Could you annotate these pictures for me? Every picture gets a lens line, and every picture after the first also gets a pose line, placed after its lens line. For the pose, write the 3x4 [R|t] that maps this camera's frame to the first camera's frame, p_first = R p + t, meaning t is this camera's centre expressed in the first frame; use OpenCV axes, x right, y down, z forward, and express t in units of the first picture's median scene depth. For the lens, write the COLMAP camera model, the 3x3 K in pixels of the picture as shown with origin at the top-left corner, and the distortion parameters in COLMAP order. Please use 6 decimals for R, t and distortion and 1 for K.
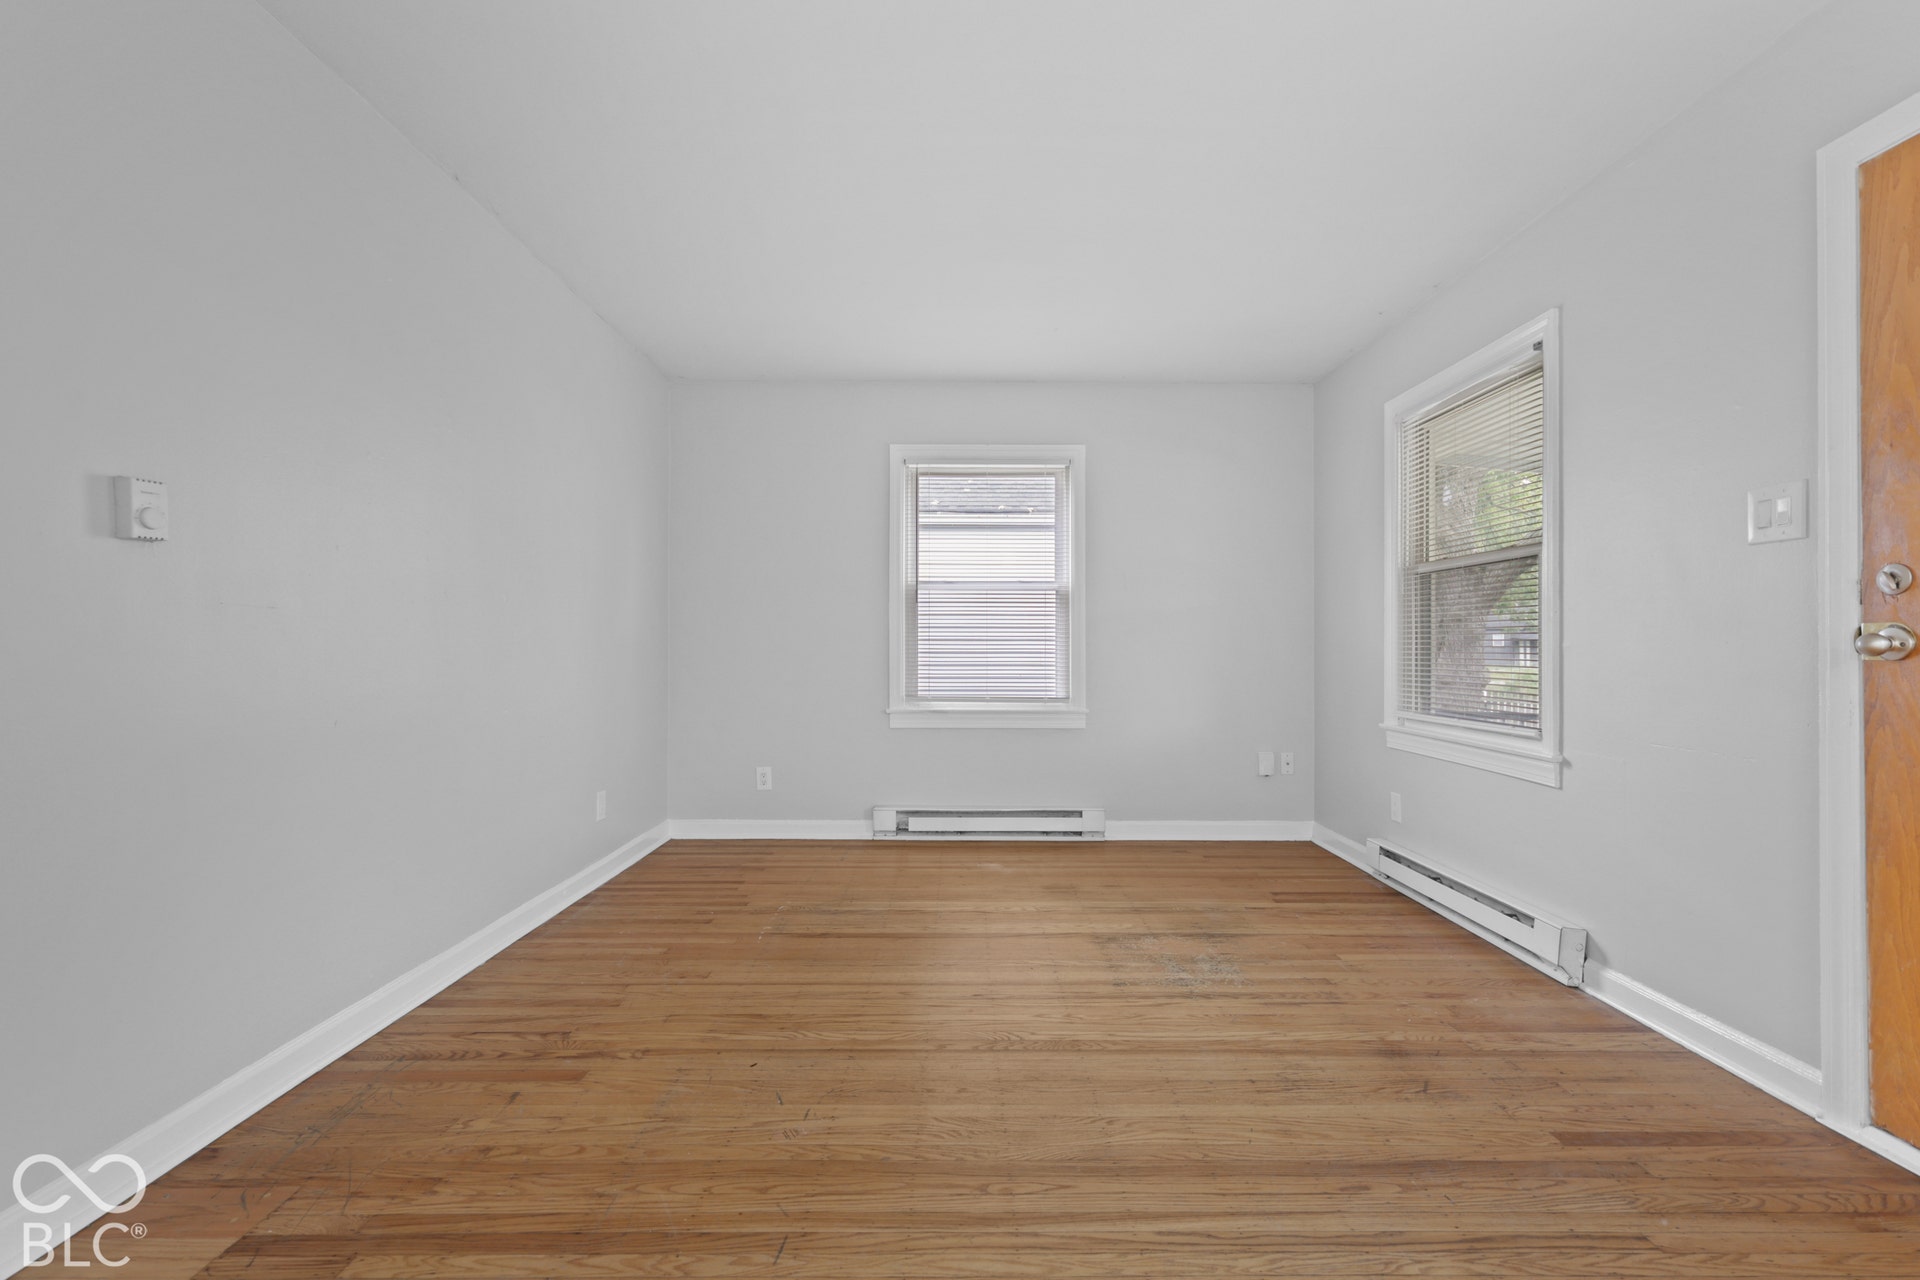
lens RADIAL K [[840.7, 0, 960.9], [0, 840.7, 638.3], [0, 0, 1]] dist [0.000292, 0.001478]
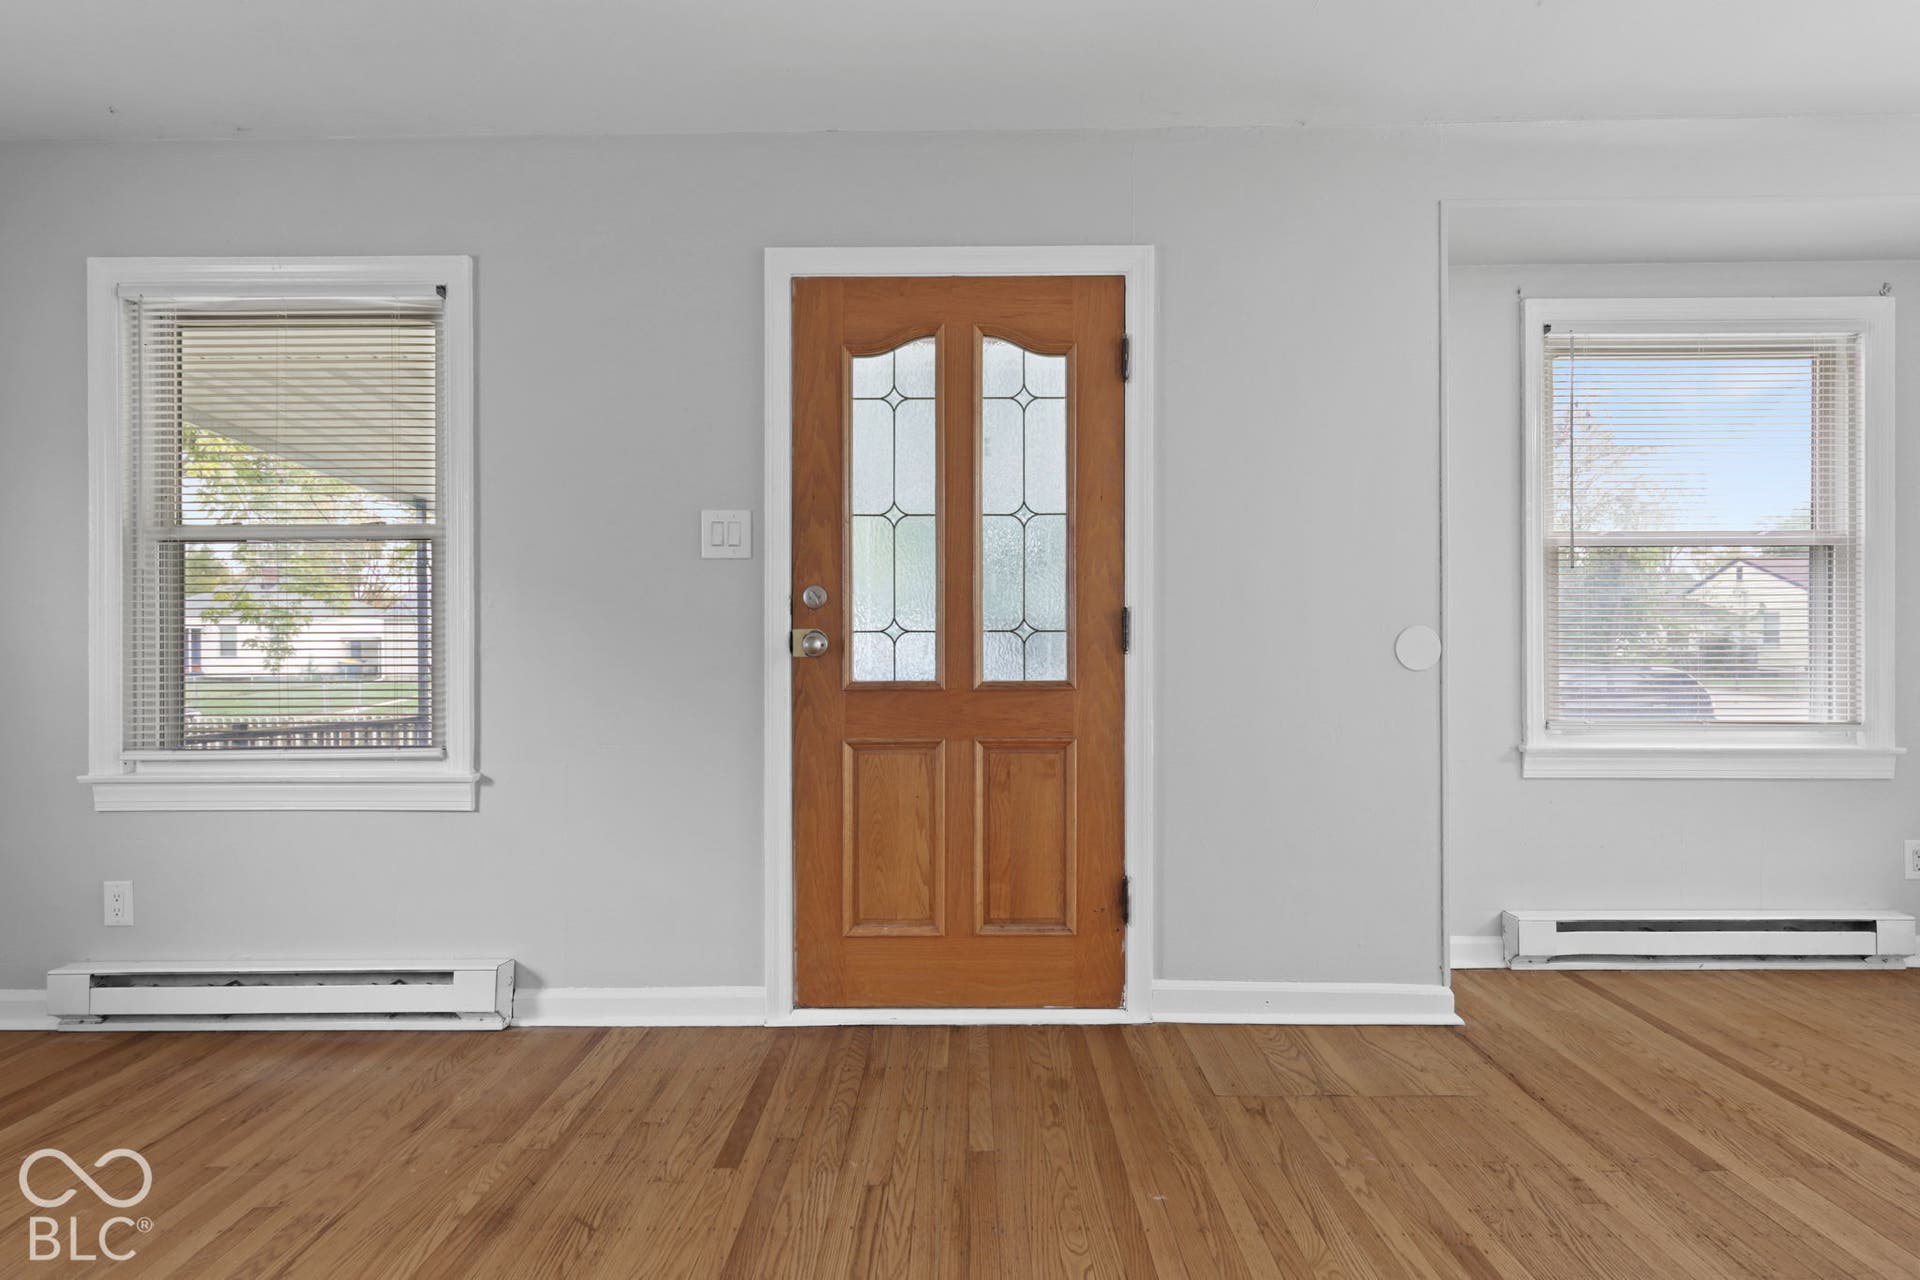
lens RADIAL K [[840.7, 0, 965.4], [0, 840.7, 644.3], [0, 0, 1]] dist [0.000292, 0.001478]
pose [[0.004666, -0.000798, 0.999989, -0.171937], [-0.005123, 0.999987, 0.000822, 0.002648], [-0.999976, -0.005127, 0.004662, 0.531157]]
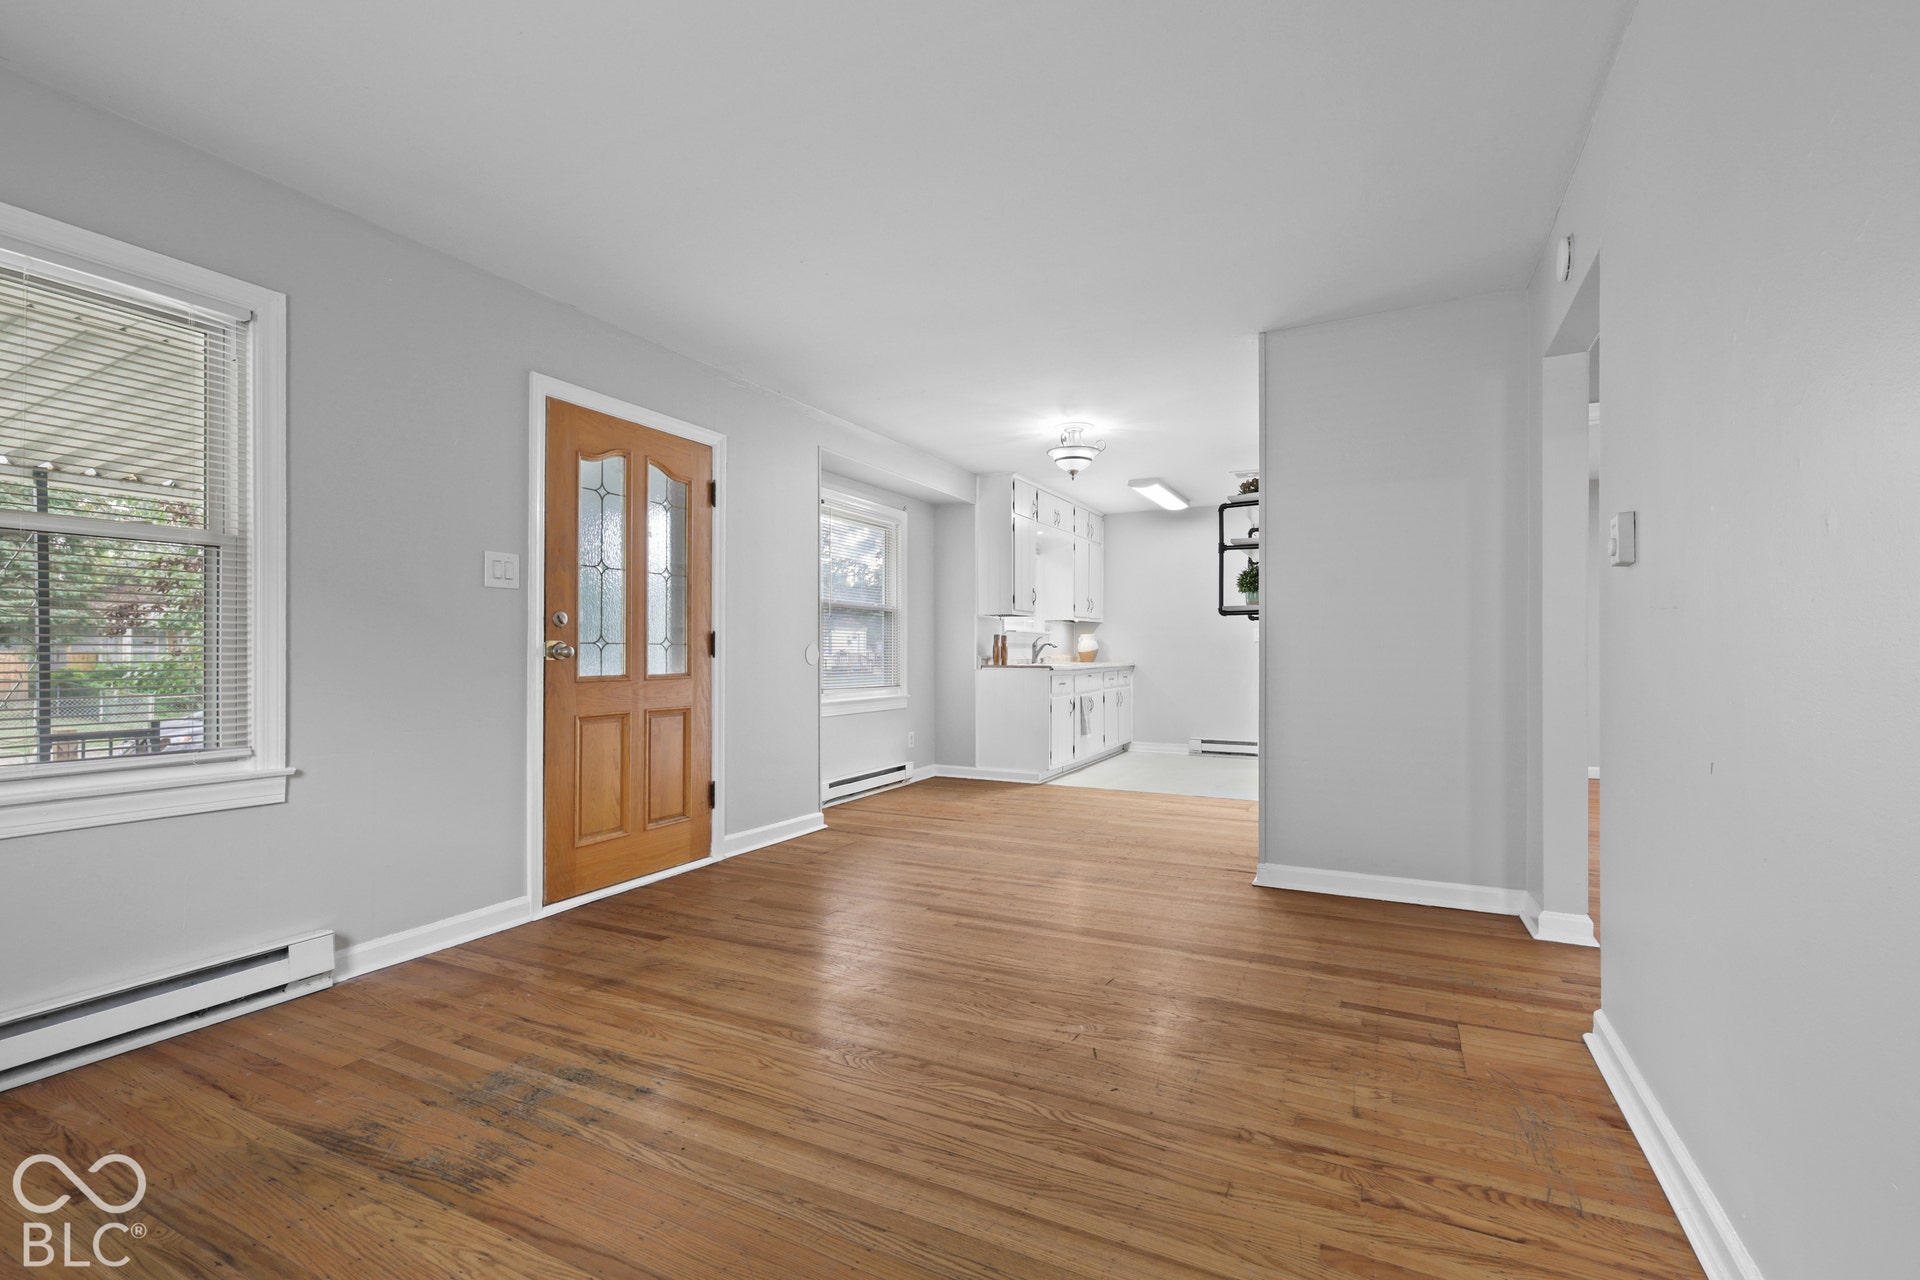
lens RADIAL K [[840.7, 0, 981.8], [0, 840.7, 647.7], [0, 0, 1]] dist [0.000292, 0.001478]
pose [[-0.901619, 0.003255, 0.432519, -0.449844], [-0.002809, 0.999907, -0.013381, 0.015524], [-0.432522, -0.013279, -0.901526, 1.655539]]
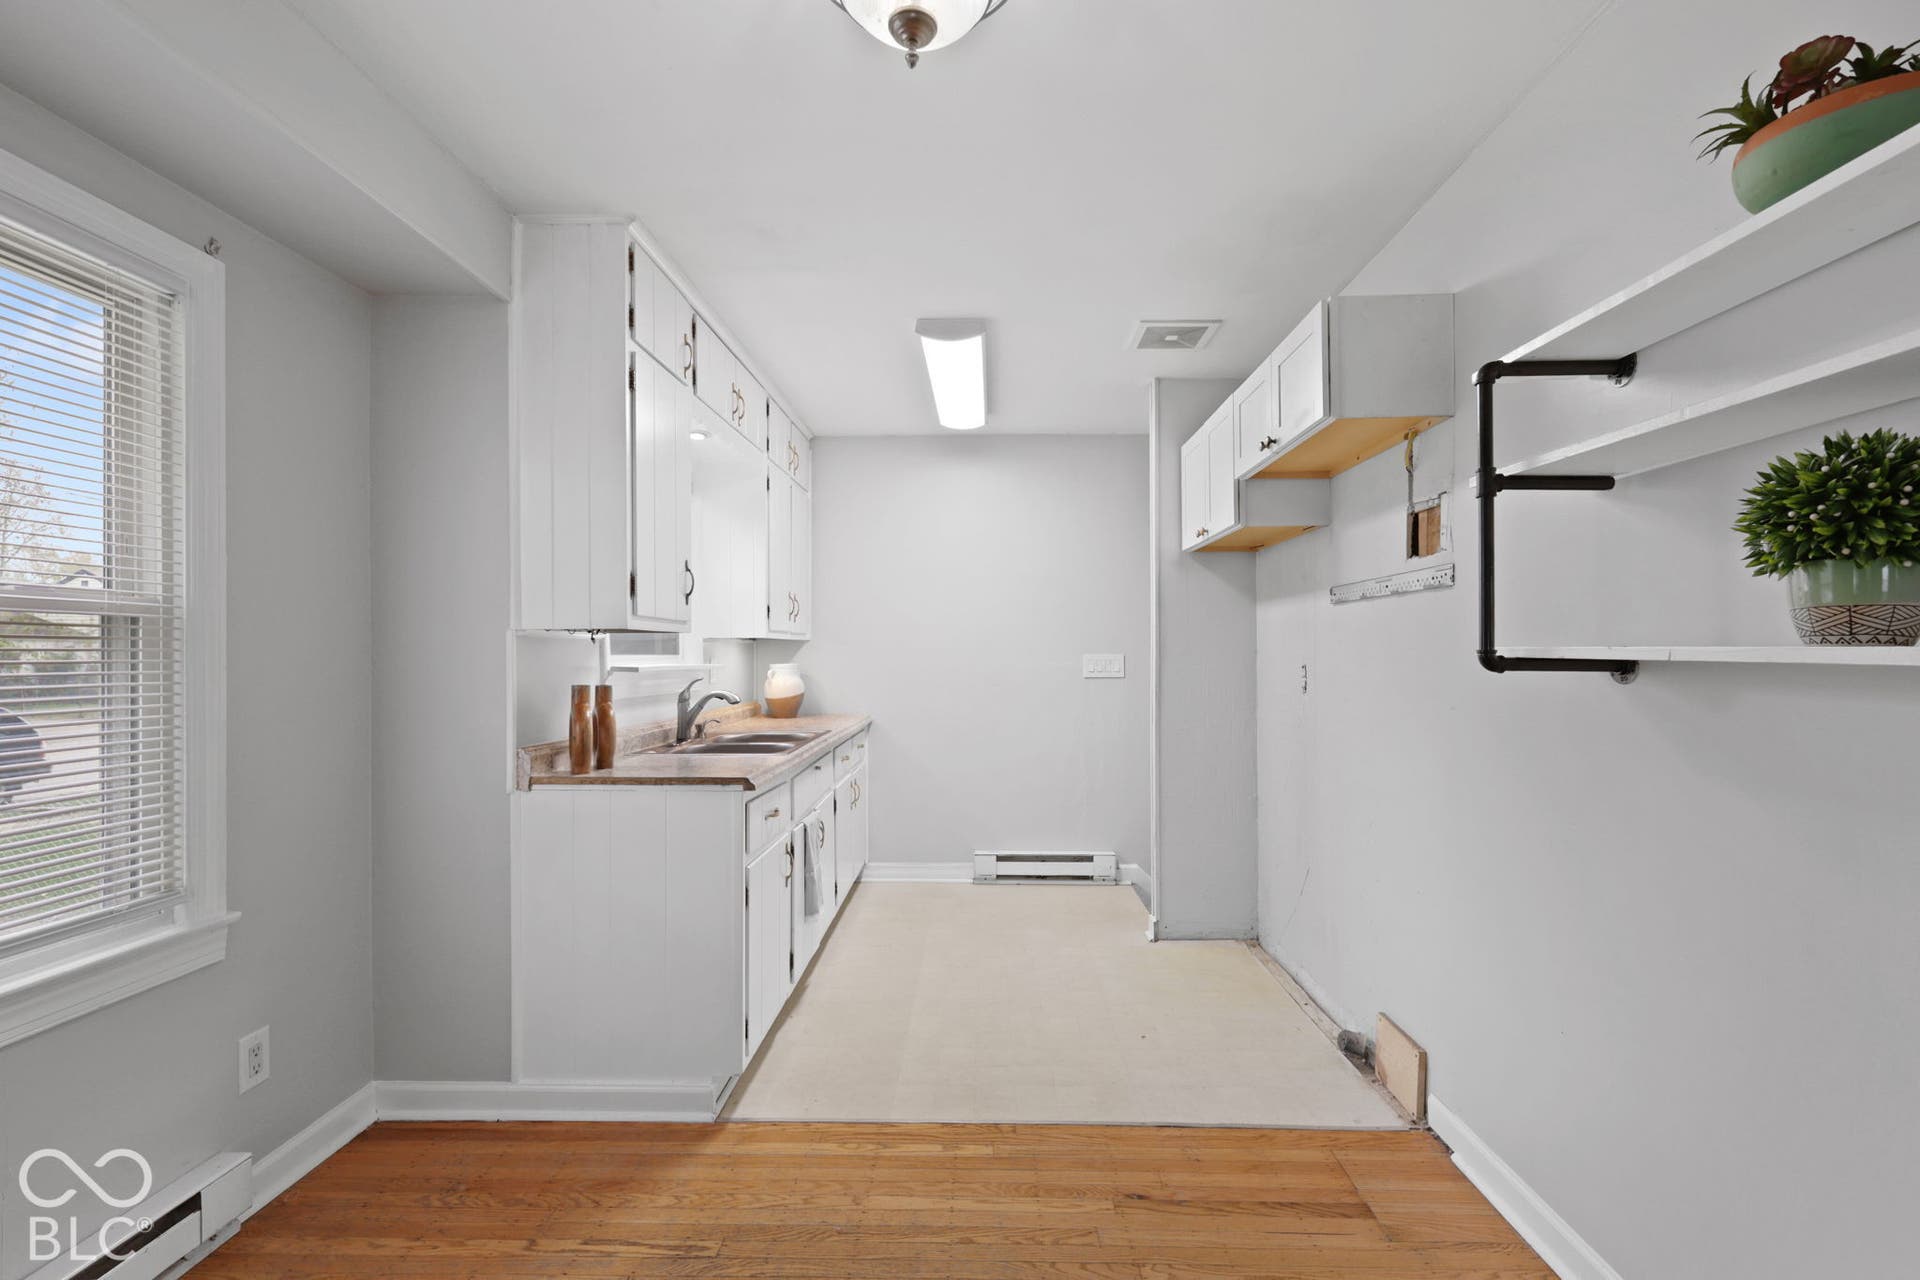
lens RADIAL K [[840.7, 0, 965.6], [0, 840.7, 653.8], [0, 0, 1]] dist [0.000292, 0.001478]
pose [[-0.999665, 0.003806, 0.025619, 0.247426], [0.003581, 0.999954, -0.008843, -0.094458], [-0.025651, -0.008748, -0.999633, 0.066129]]
